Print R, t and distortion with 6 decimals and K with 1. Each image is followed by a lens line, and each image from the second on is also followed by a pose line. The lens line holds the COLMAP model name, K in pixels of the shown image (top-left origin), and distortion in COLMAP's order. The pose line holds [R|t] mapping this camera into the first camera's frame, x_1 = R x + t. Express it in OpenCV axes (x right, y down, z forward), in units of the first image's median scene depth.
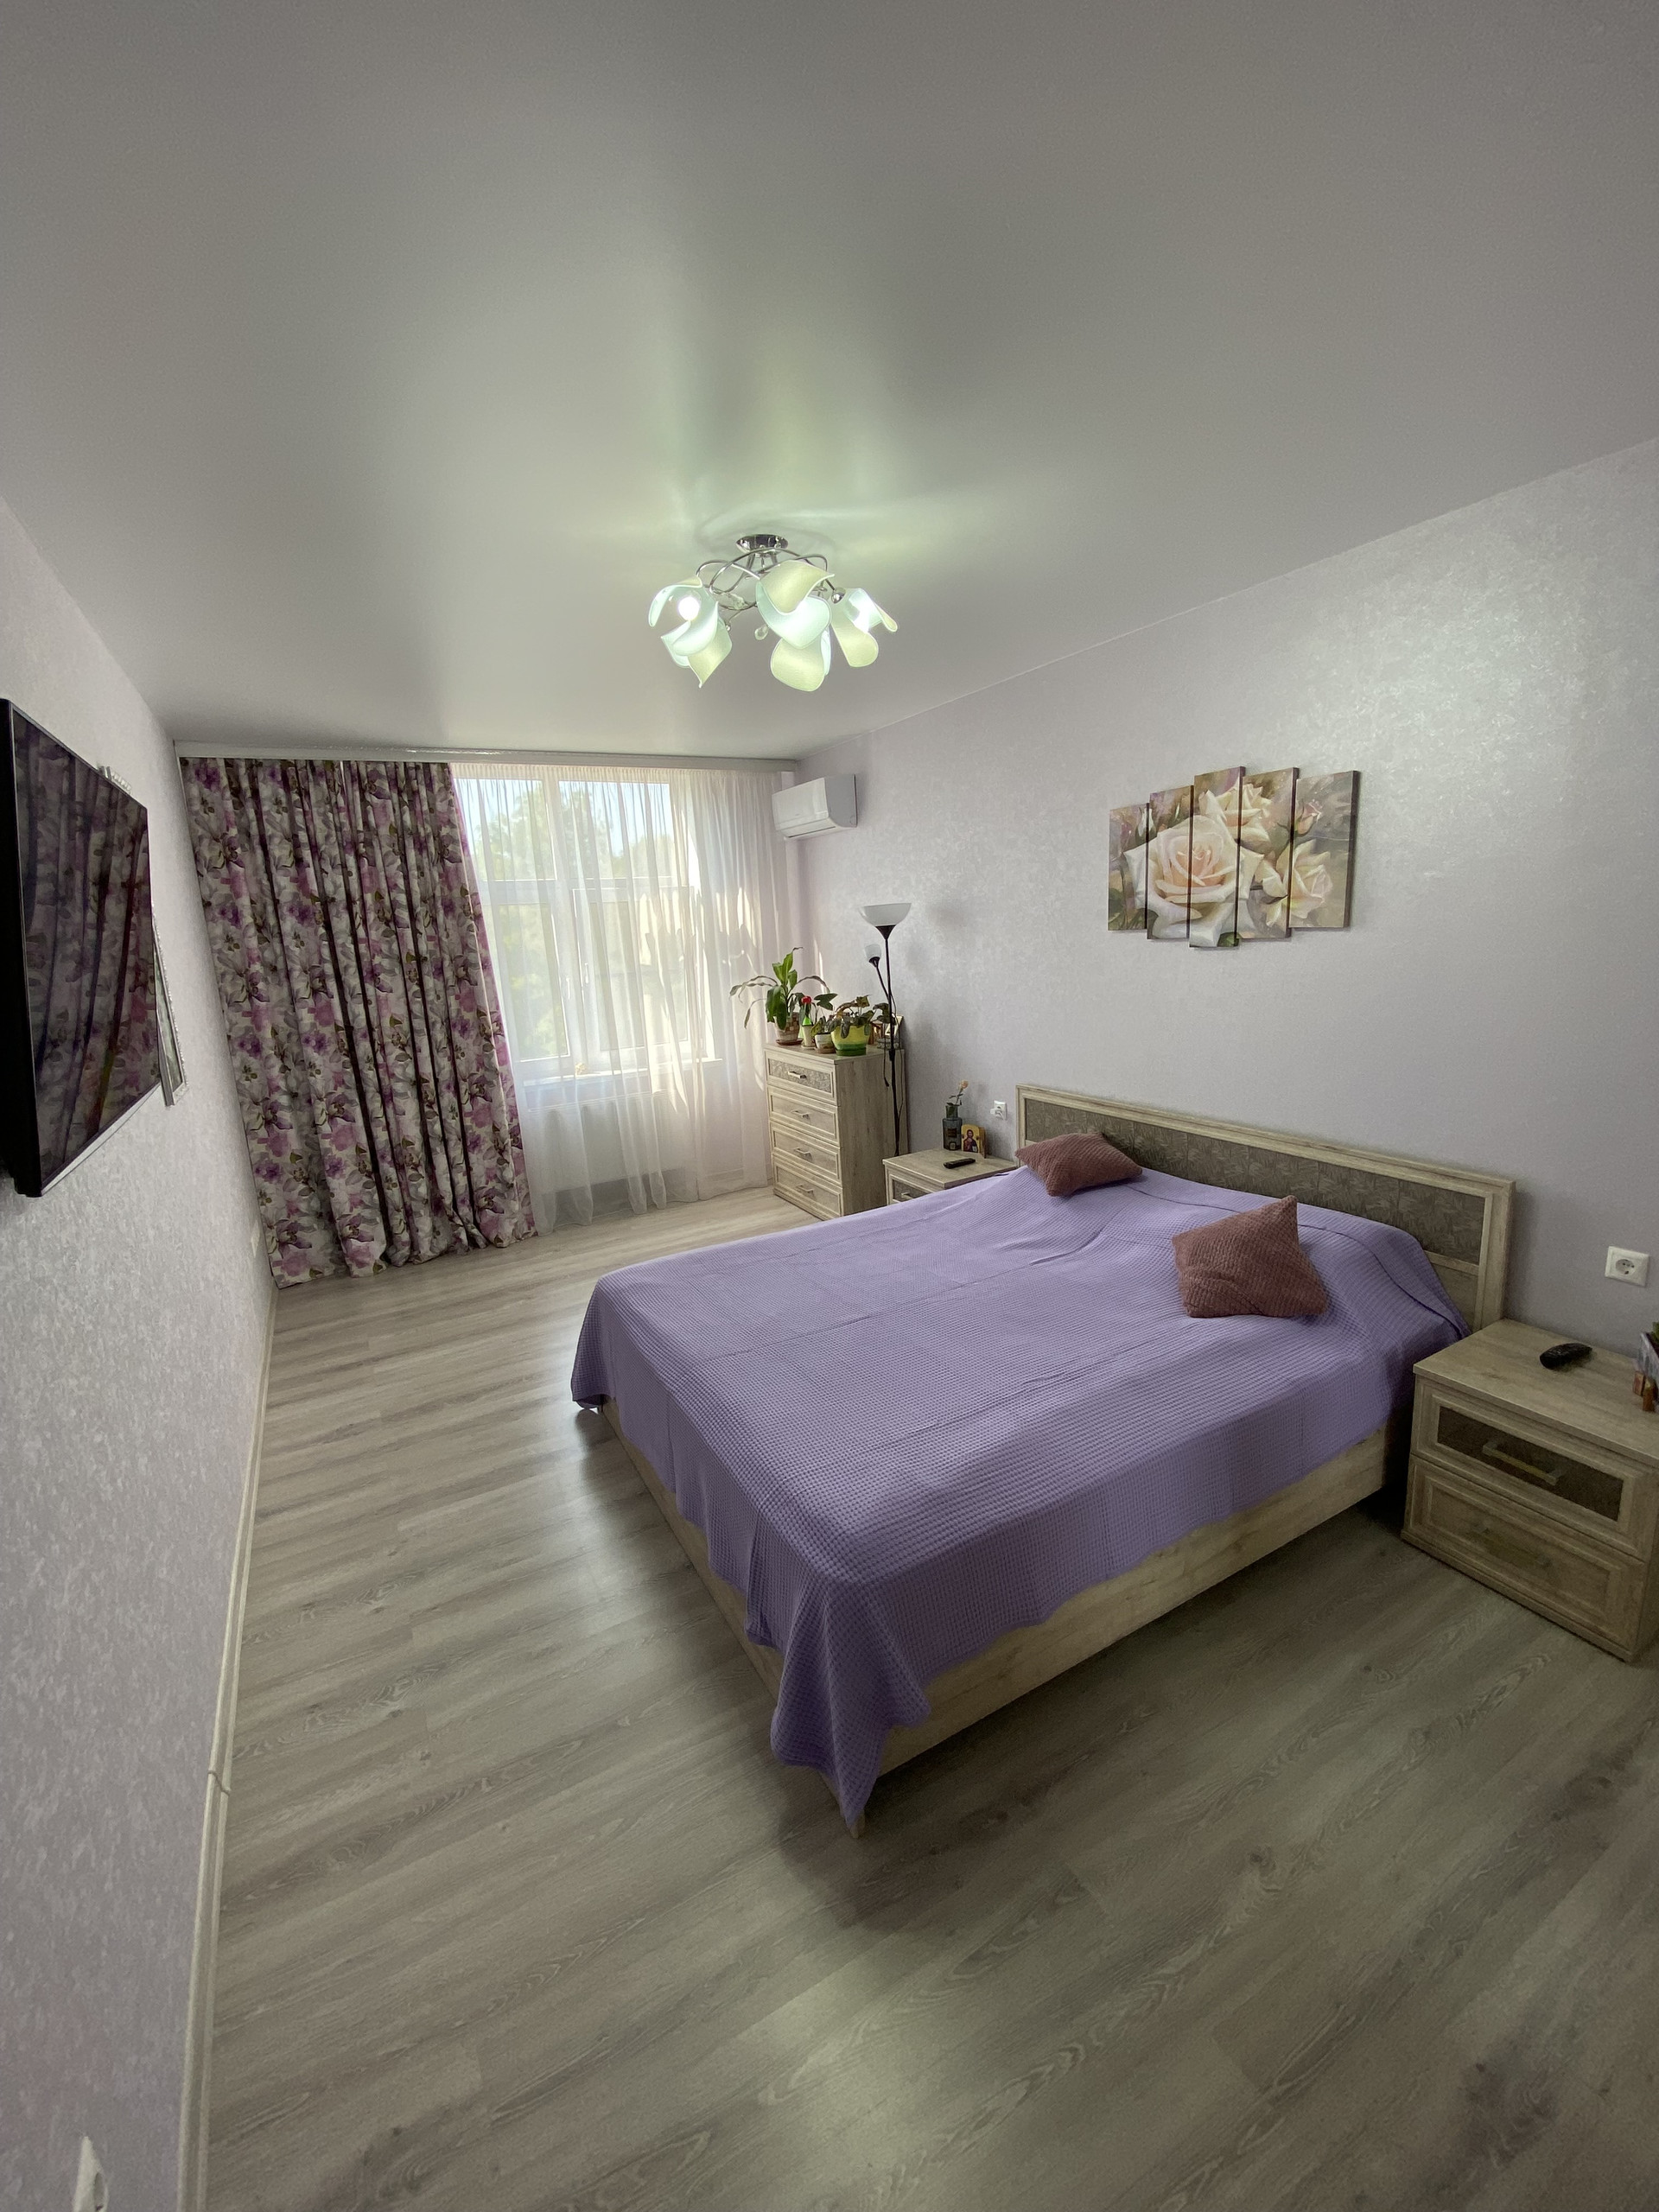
lens RADIAL K [[898.8, 0, 832.7], [0, 898.8, 1109.7], [0, 0, 1]] dist [0.001773, 0.000076]
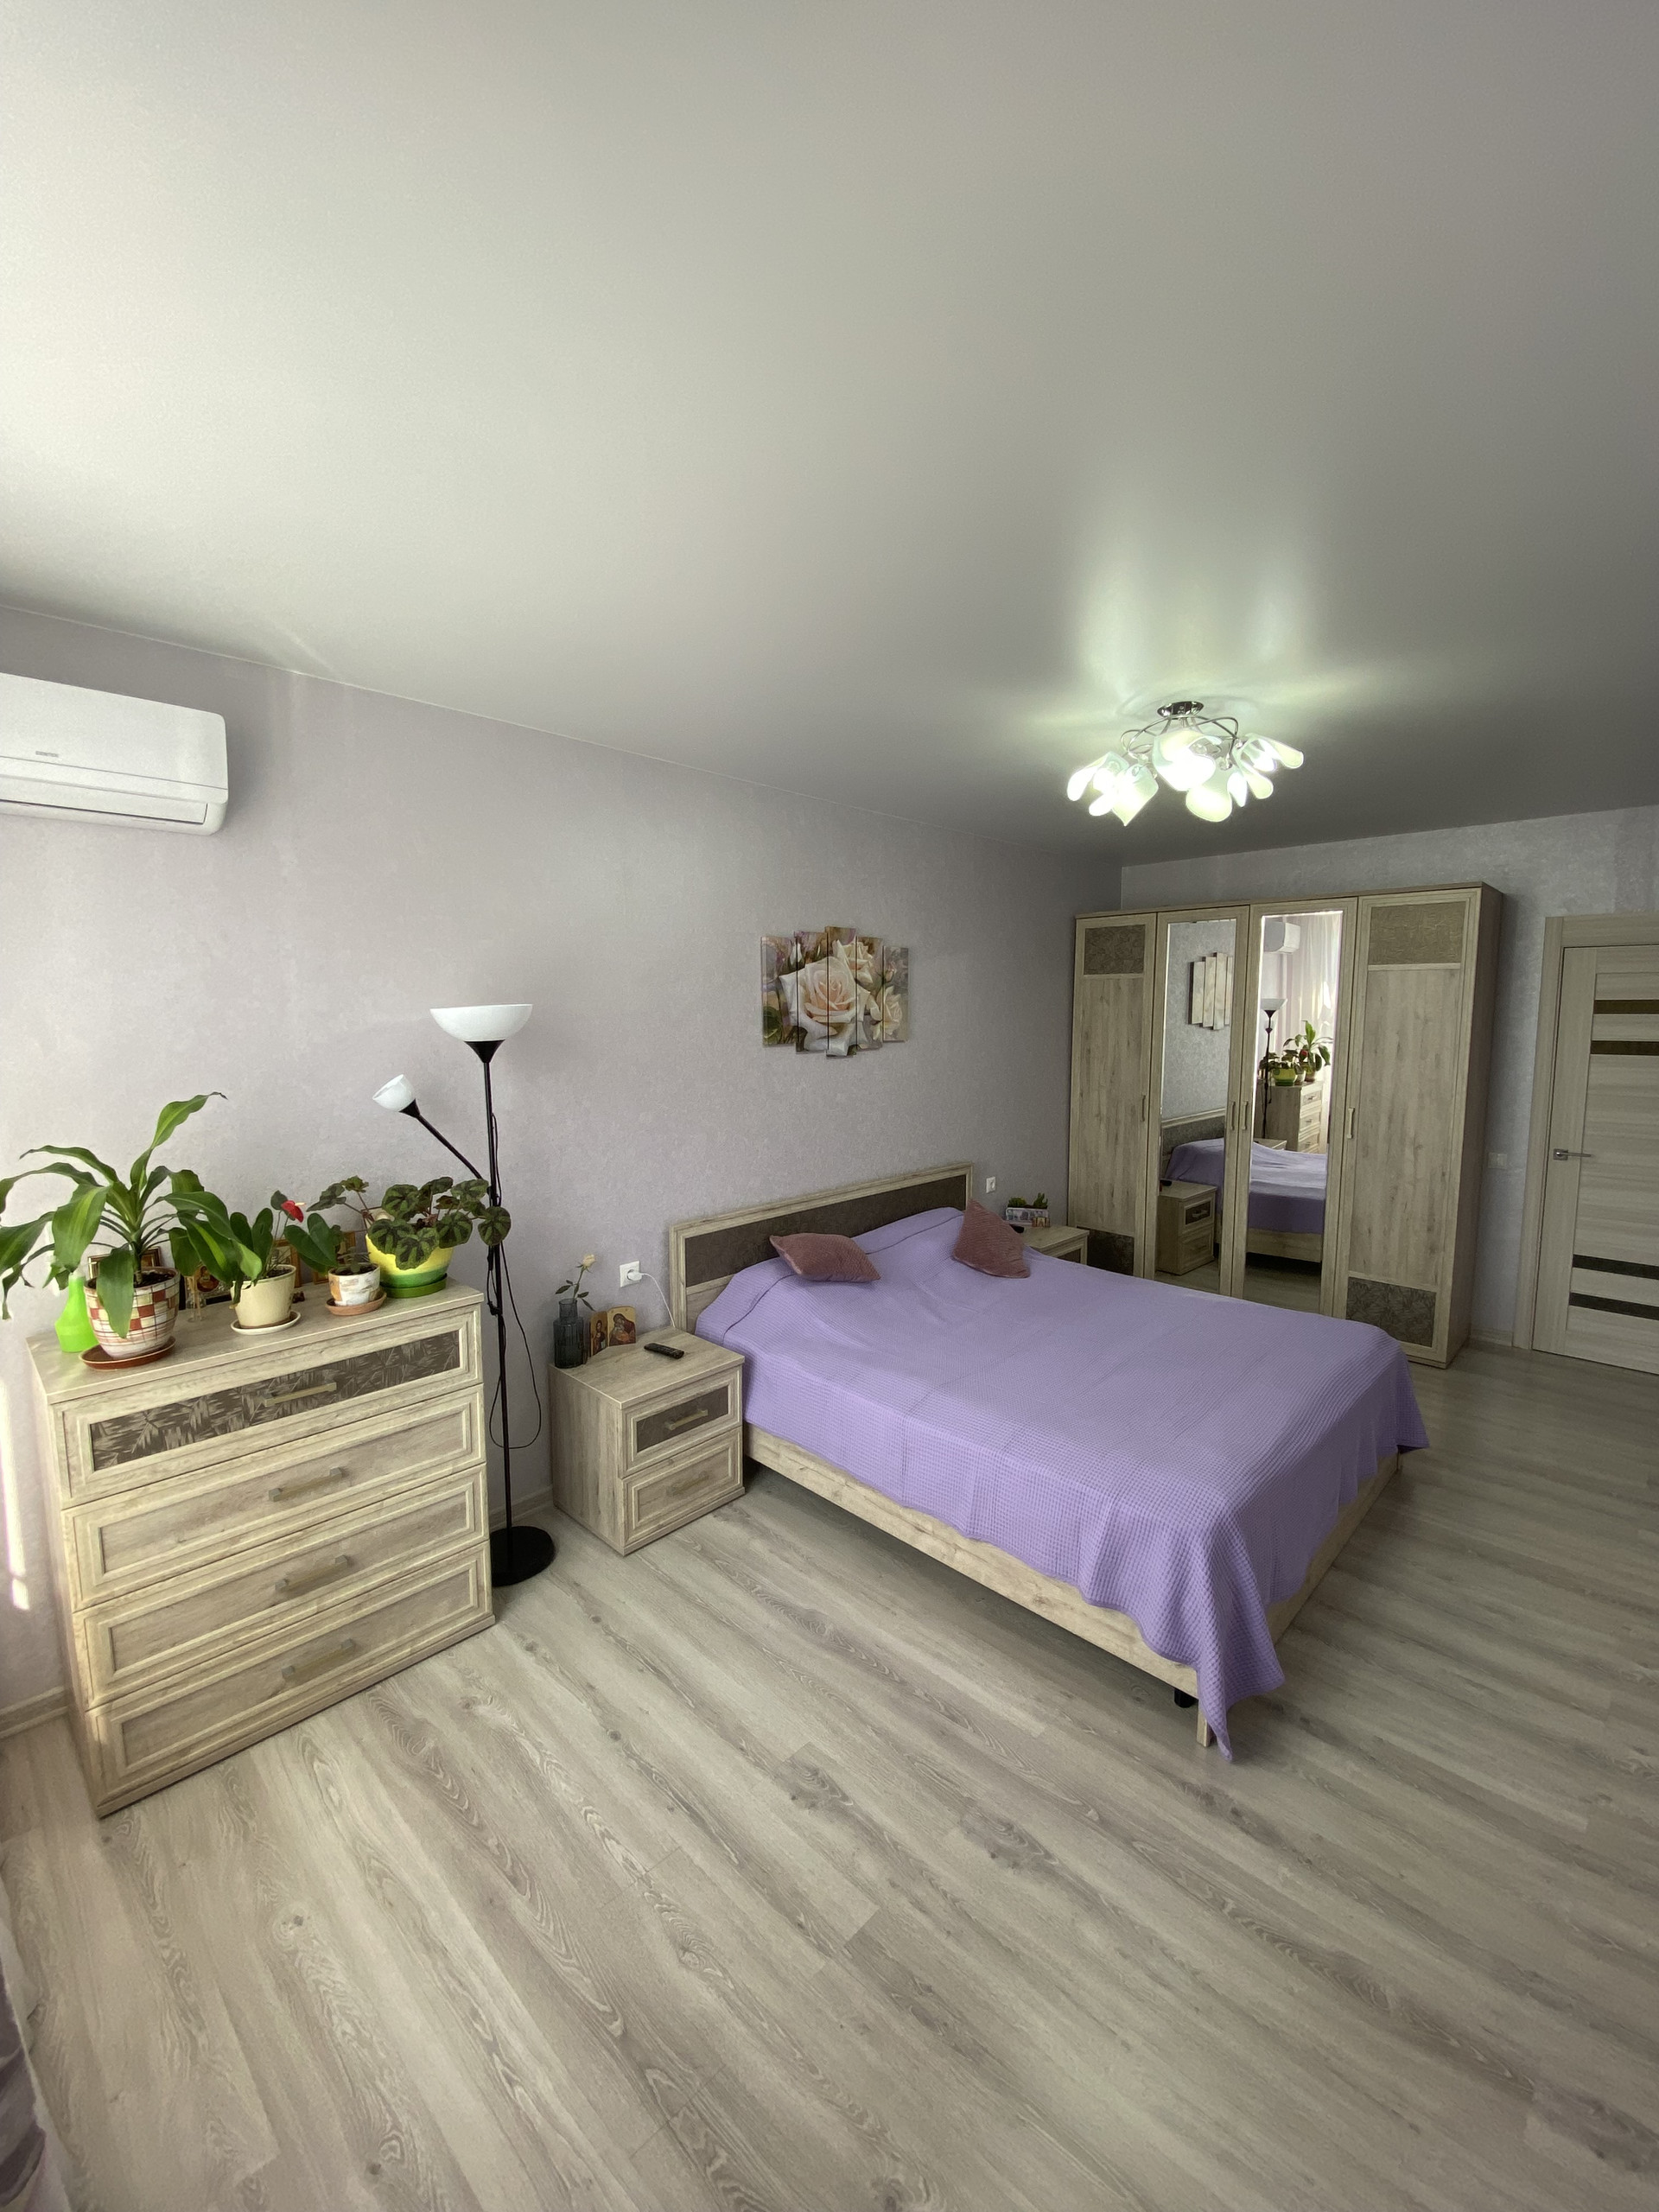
lens RADIAL K [[898.8, 0, 830.1], [0, 898.8, 1098.9], [0, 0, 1]] dist [0.001773, 0.000076]
pose [[-0.299200, -0.043816, 0.953184, -0.813006], [0.214544, 0.970278, 0.111946, -0.266402], [-0.929758, 0.237995, -0.280906, 1.375909]]
